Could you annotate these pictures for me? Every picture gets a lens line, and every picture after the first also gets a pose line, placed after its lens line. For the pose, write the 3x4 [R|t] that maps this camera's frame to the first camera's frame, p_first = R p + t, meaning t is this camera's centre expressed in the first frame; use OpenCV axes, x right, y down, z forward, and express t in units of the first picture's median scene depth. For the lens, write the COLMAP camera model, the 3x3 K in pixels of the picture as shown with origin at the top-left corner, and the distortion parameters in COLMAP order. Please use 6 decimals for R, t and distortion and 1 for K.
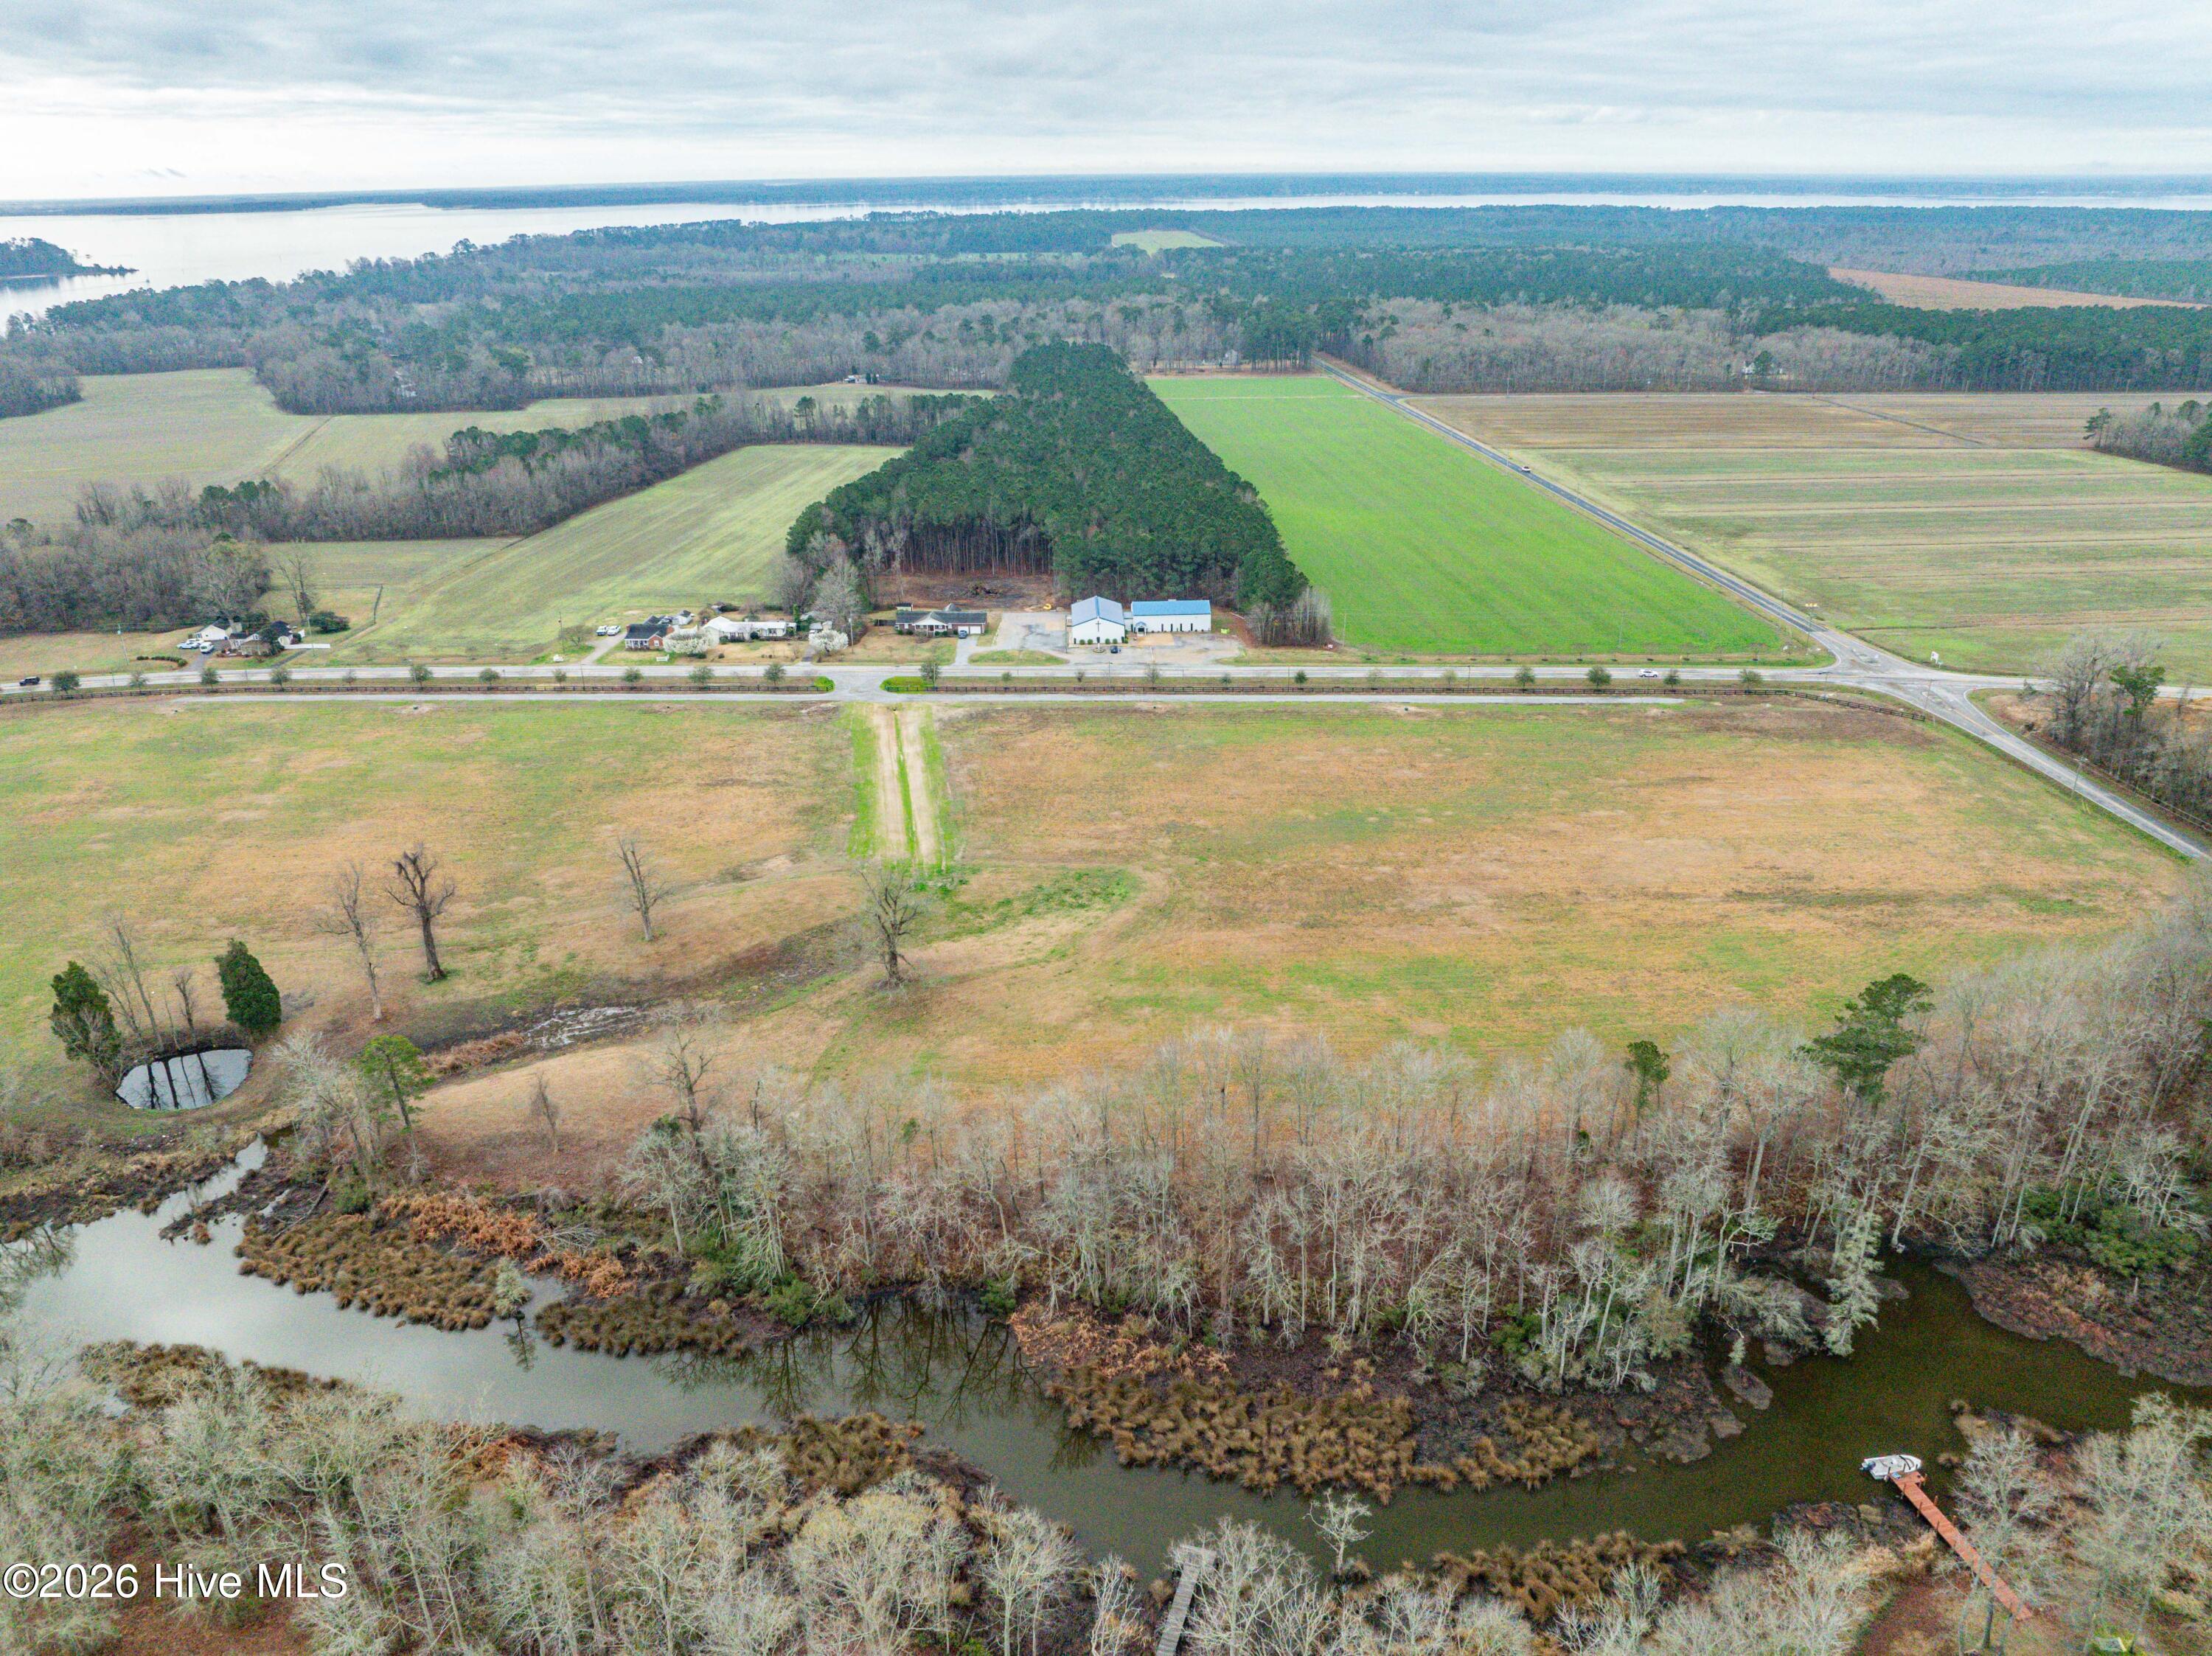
lens RADIAL K [[1529.2, 0, 1115.8], [0, 1529.2, 898.5], [0, 0, 1]] dist [-0.043793, 0.013431]
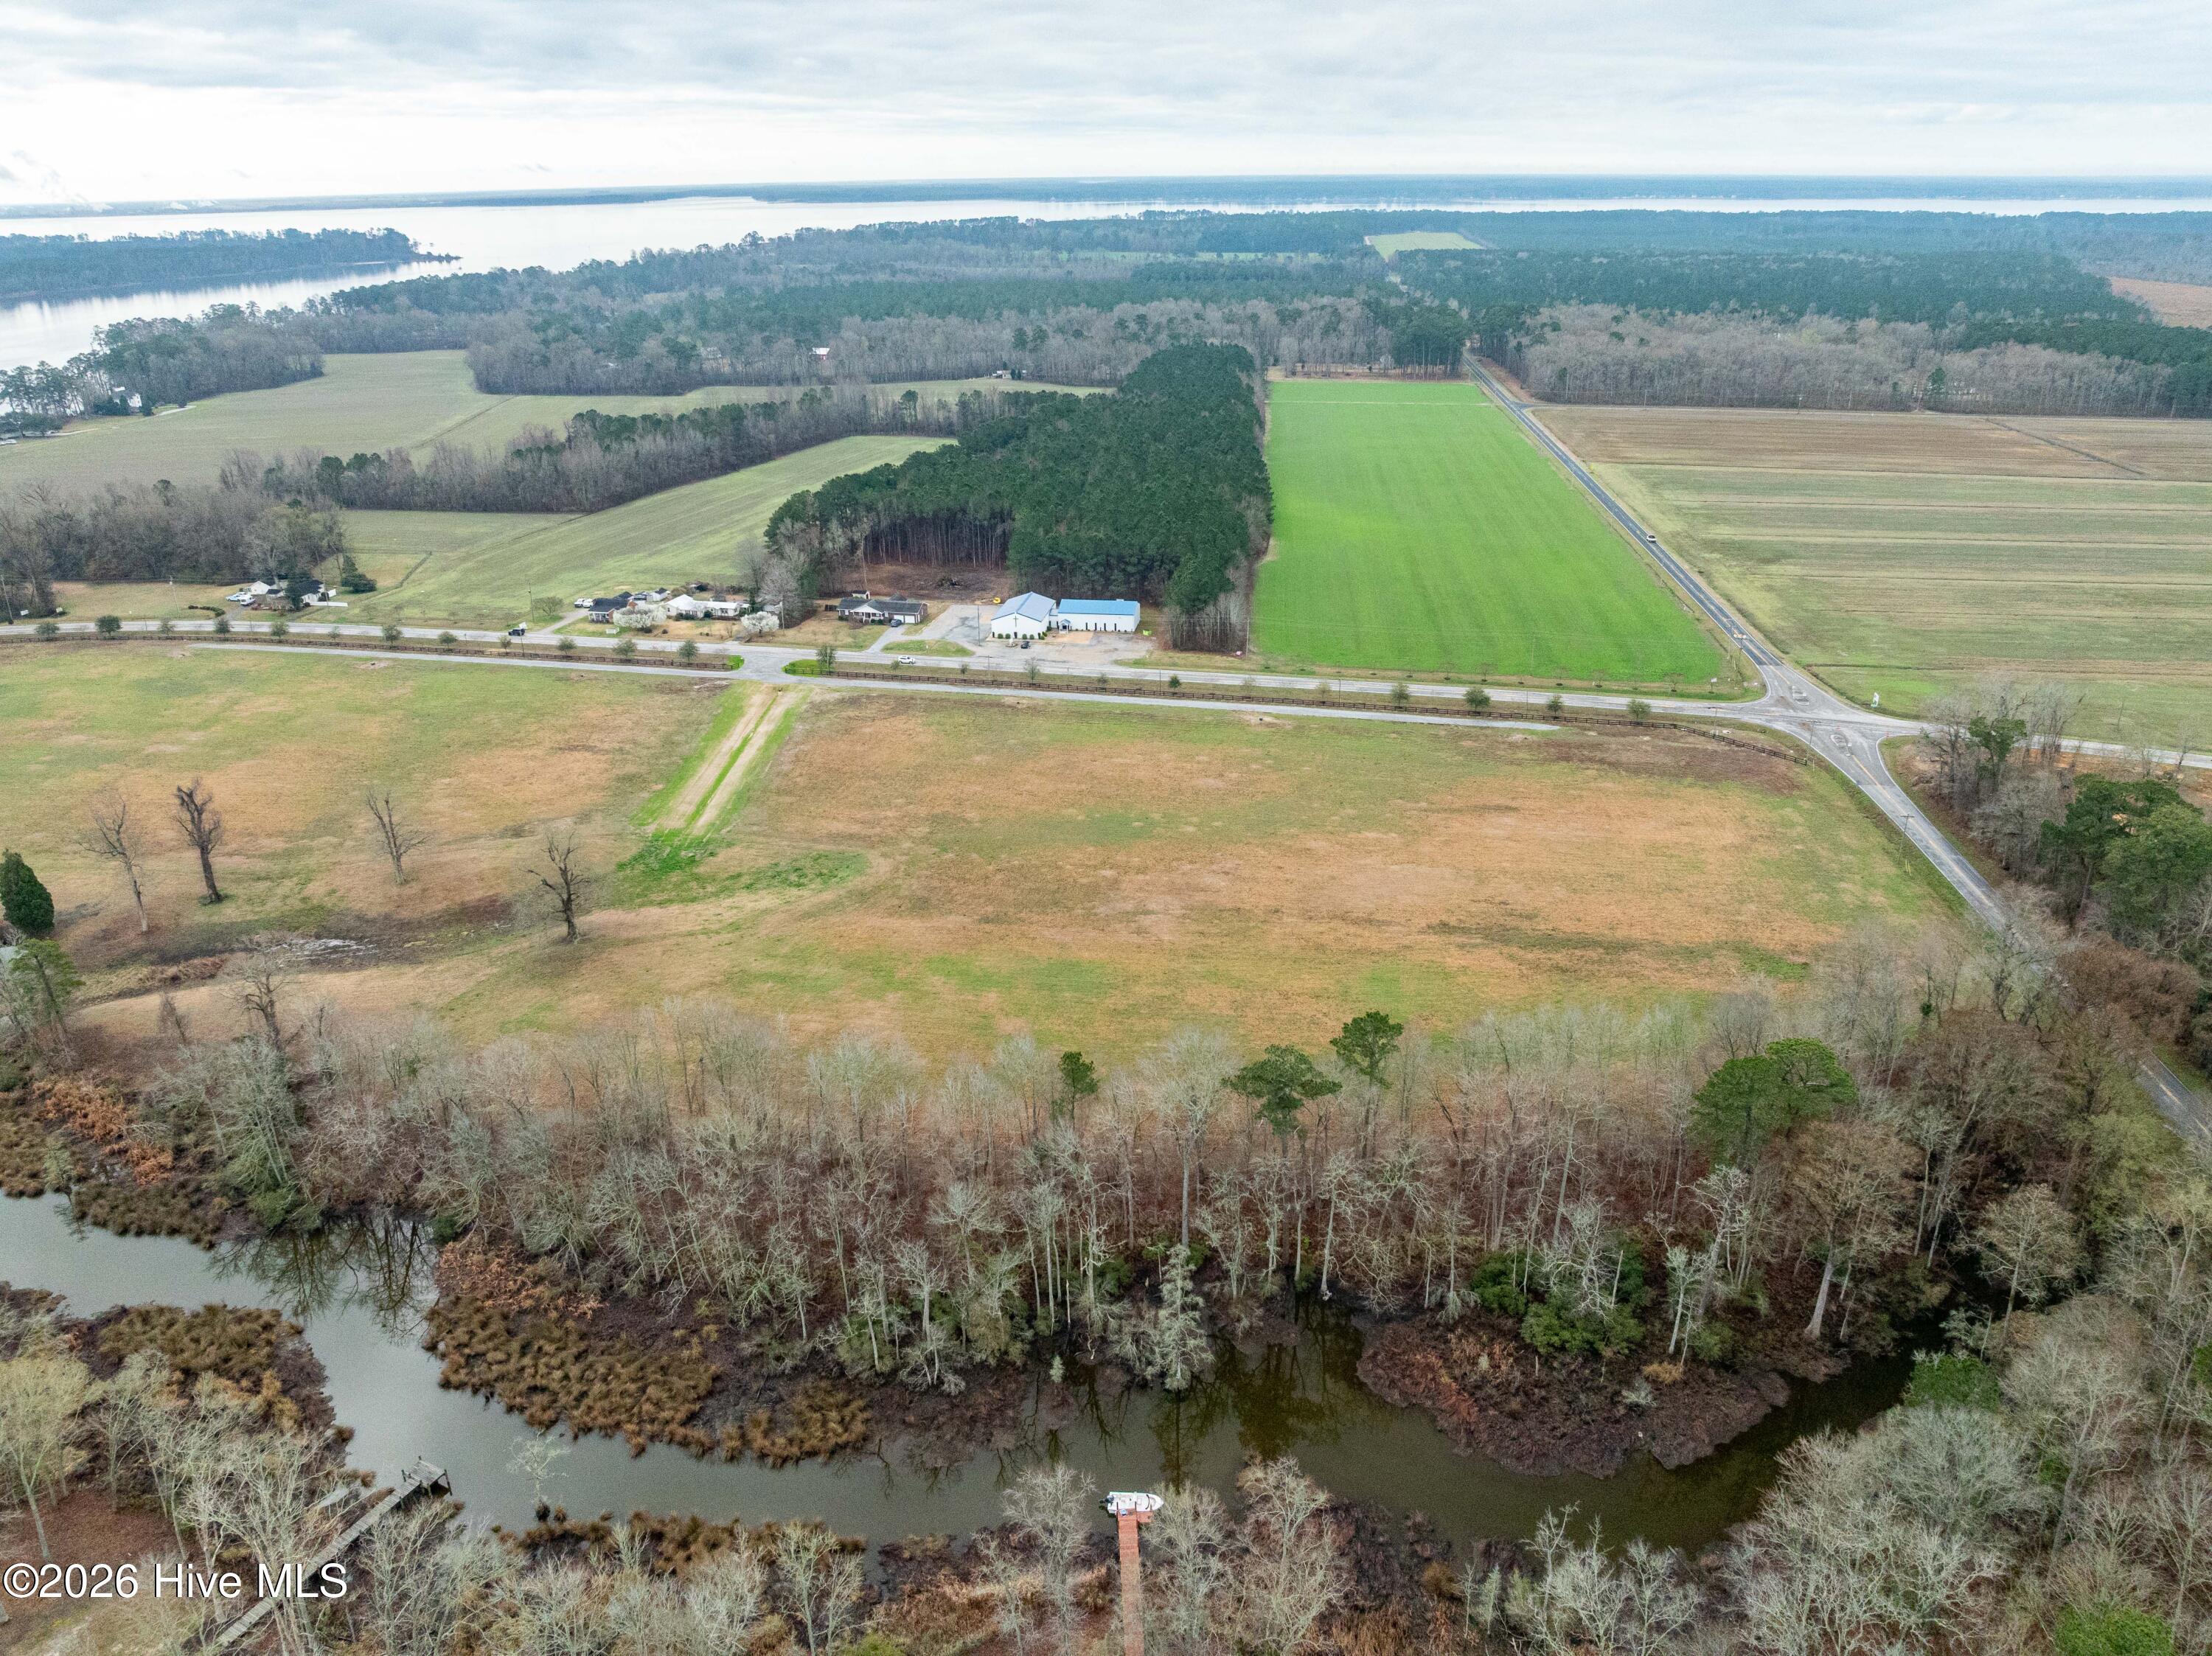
lens RADIAL K [[1529.2, 0, 1115.8], [0, 1529.2, 898.5], [0, 0, 1]] dist [-0.043793, 0.013431]
pose [[0.981748, 0.081375, -0.171896, 0.234525], [-0.081259, 0.996663, 0.007723, -0.007118], [0.171951, 0.006386, 0.985085, 0.009341]]
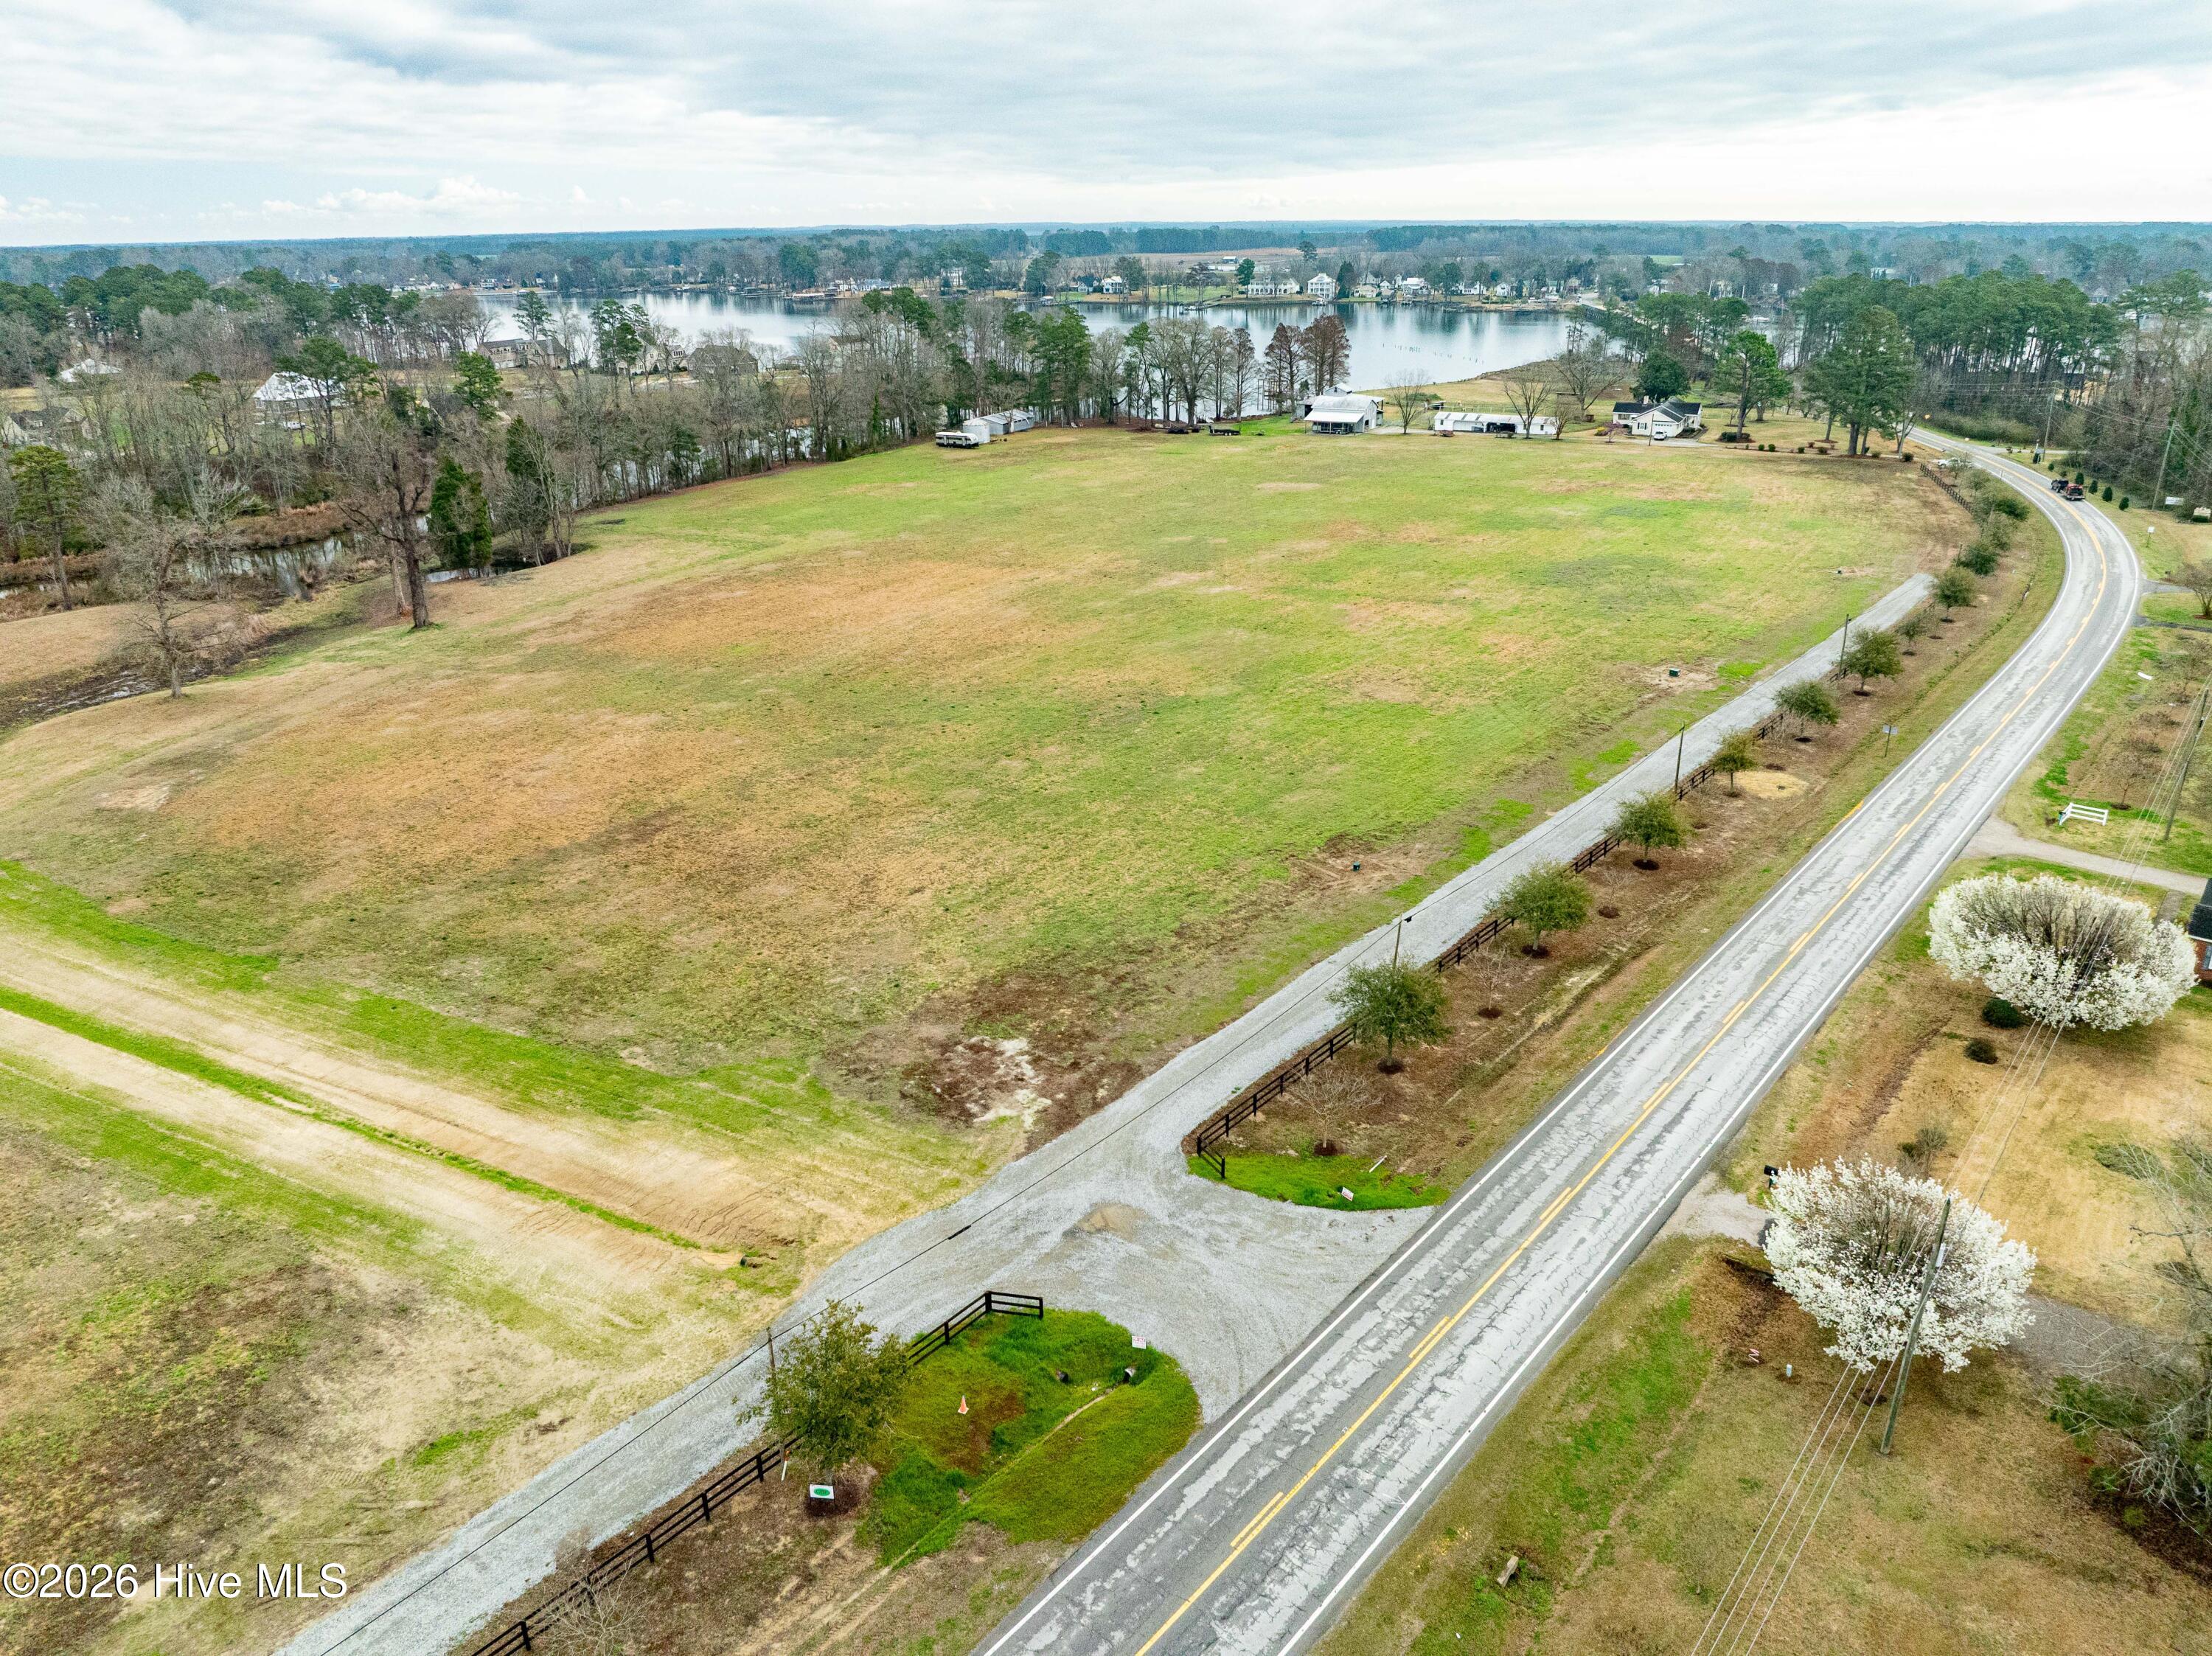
lens RADIAL K [[1546.8, 0, 1121.5], [0, 1546.8, 866.8], [0, 0, 1]] dist [-0.037499, 0.000732]
pose [[-0.601411, 0.325161, -0.729777, -0.041987], [-0.333340, 0.728005, 0.599078, -0.249722], [0.726078, 0.603556, -0.329441, 0.919112]]
